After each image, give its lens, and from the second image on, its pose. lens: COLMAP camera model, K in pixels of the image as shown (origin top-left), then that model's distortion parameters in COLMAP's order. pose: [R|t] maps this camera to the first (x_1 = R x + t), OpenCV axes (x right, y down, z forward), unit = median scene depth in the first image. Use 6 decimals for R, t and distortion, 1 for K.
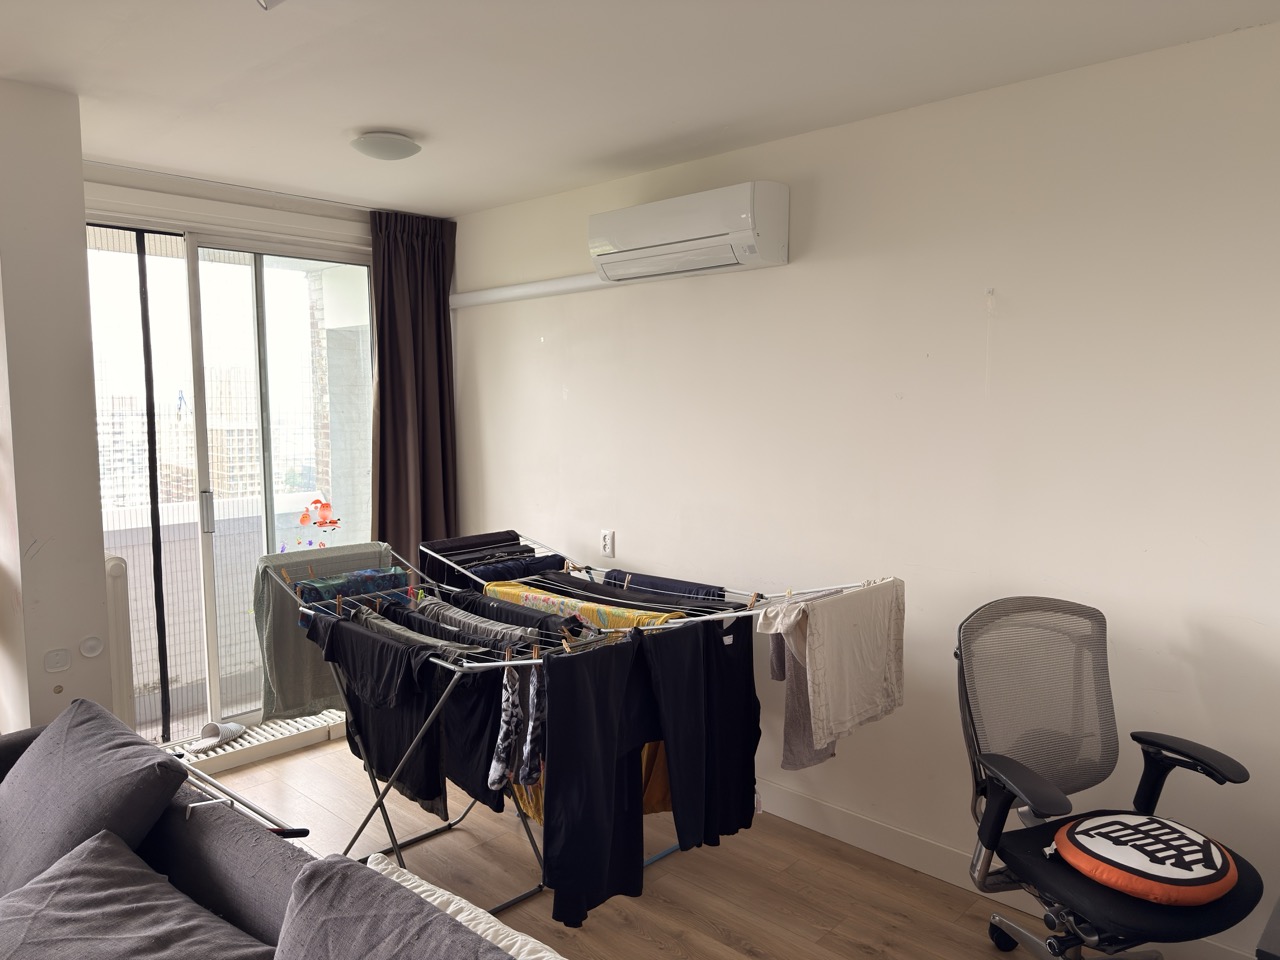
lens RADIAL K [[901.2, 0, 642.9], [0, 901.2, 483.6], [0, 0, 1]] dist [0.032632, -0.005726]
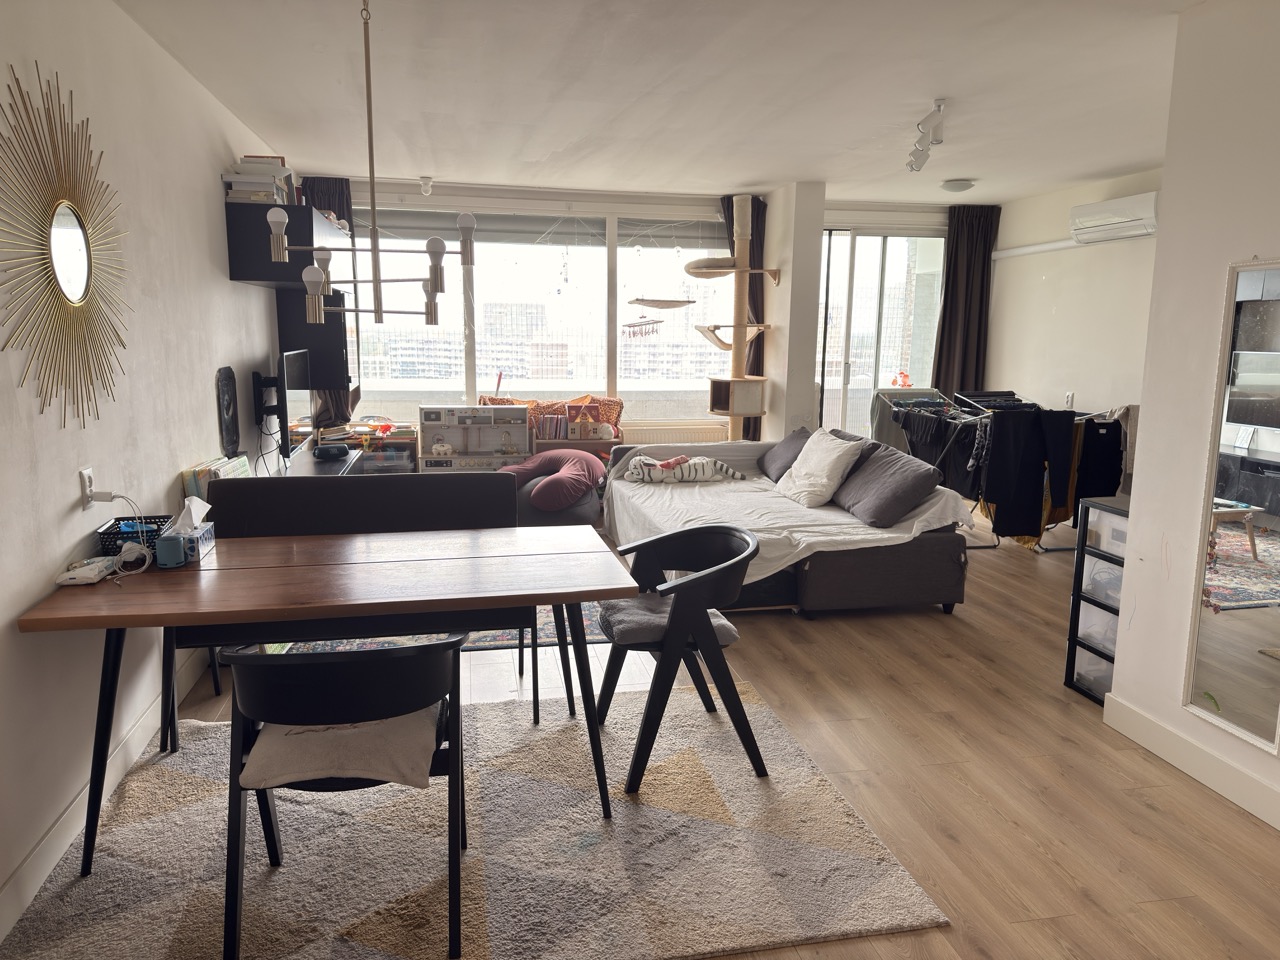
lens RADIAL K [[901.2, 0, 638.6], [0, 901.2, 483.3], [0, 0, 1]] dist [0.032632, -0.005726]
pose [[0.815829, 0.109074, -0.567914, 0.300240], [-0.069086, 0.993401, 0.091549, 0.127498], [0.574152, -0.035453, 0.817981, -0.908745]]
